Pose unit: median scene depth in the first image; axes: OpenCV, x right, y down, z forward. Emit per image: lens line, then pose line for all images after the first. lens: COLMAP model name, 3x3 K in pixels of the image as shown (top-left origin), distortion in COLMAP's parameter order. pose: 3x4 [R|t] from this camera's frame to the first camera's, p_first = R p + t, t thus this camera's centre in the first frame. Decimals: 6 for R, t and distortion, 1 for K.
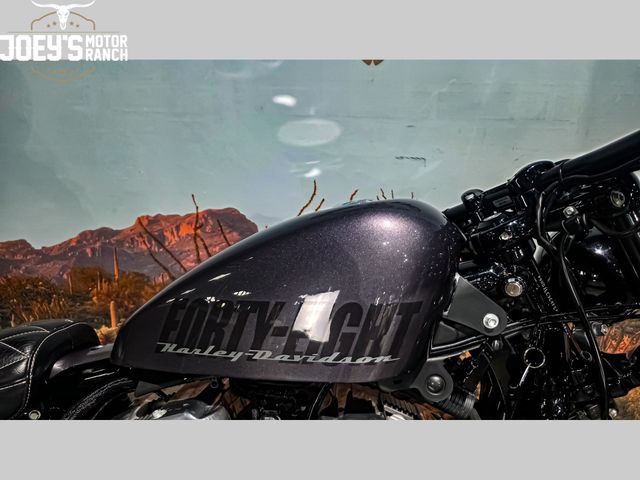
lens RADIAL K [[421.8, 0, 322.7], [0, 421.8, 242.5], [0, 0, 1]] dist [0.028388, -0.021544]
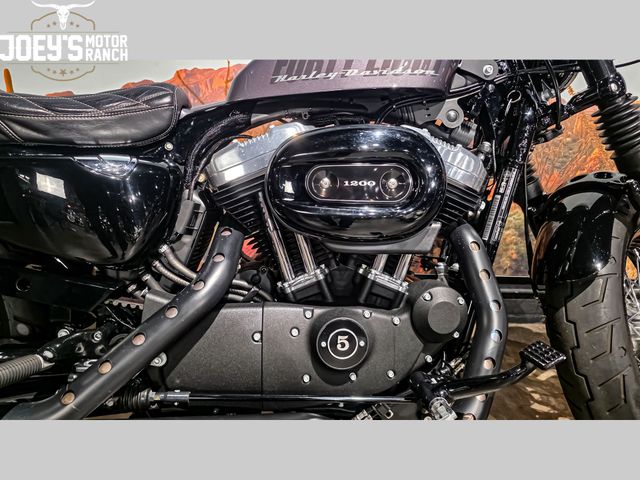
lens RADIAL K [[421.8, 0, 314.2], [0, 421.8, 238.1], [0, 0, 1]] dist [0.028388, -0.021544]
pose [[0.990059, -0.032279, 0.136896, -0.229716], [0.027929, 0.999046, 0.033576, 0.367809], [-0.137849, -0.029419, 0.990016, -0.226302]]
